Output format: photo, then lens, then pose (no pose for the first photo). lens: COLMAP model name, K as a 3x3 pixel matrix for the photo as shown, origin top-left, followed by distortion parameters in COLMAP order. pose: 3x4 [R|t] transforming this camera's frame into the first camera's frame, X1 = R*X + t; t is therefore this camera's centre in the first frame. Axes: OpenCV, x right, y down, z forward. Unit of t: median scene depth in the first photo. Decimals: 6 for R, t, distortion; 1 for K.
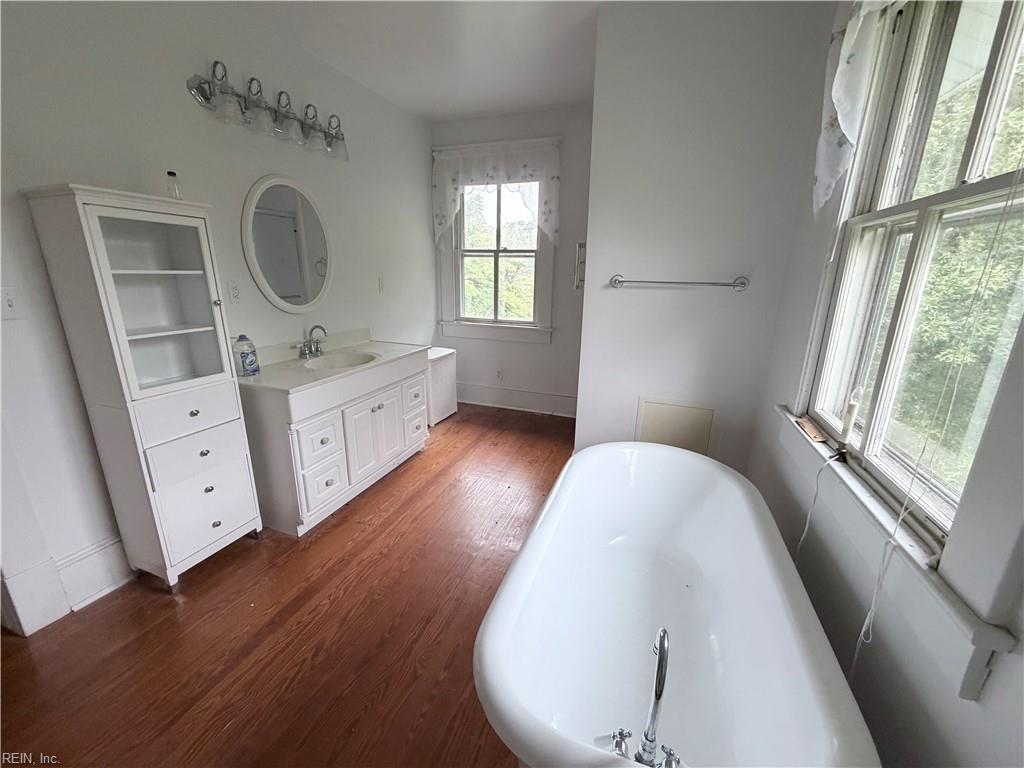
lens RADIAL K [[407.0, 0, 509.9], [0, 407.0, 384.0], [0, 0, 1]] dist [0.000782, 0.000474]
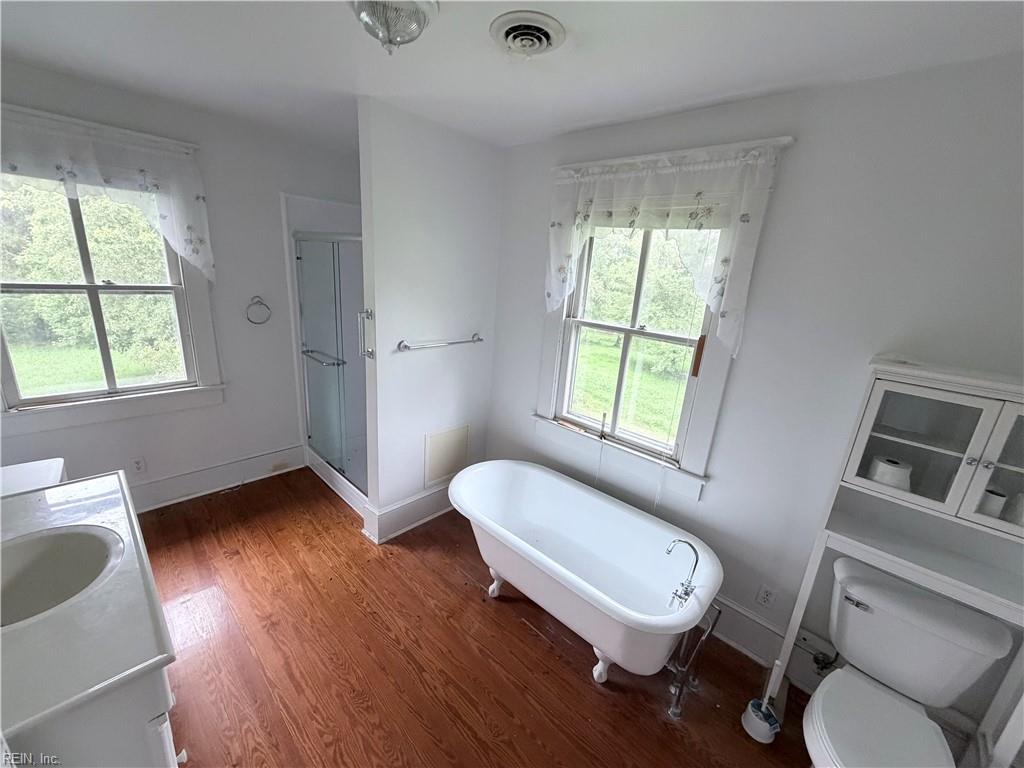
lens RADIAL K [[407.0, 0, 509.9], [0, 407.0, 384.0], [0, 0, 1]] dist [0.000782, 0.000474]
pose [[0.382326, -0.246256, 0.890609, -0.649043], [0.179305, 0.965285, 0.189931, -0.310856], [-0.906464, 0.087075, 0.413209, 0.272909]]
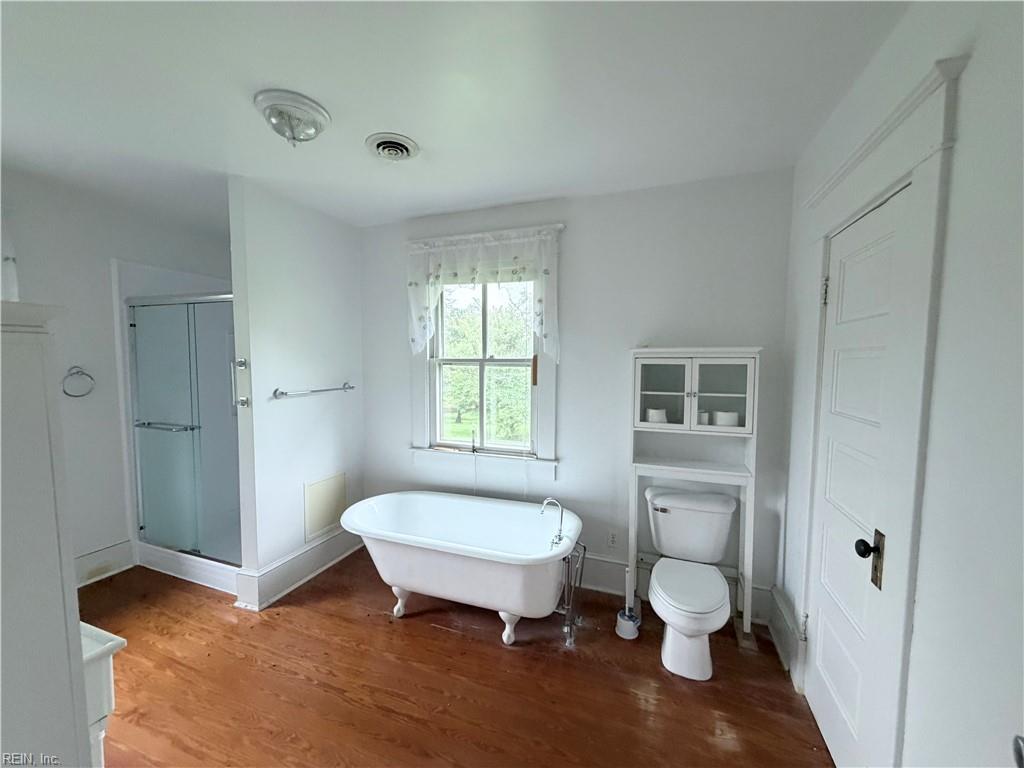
lens RADIAL K [[407.0, 0, 509.9], [0, 407.0, 384.0], [0, 0, 1]] dist [0.000782, 0.000474]
pose [[-0.007580, -0.077814, 0.996939, -0.903742], [0.260946, 0.962270, 0.077092, -0.195102], [-0.965324, 0.260731, 0.013012, 0.330826]]
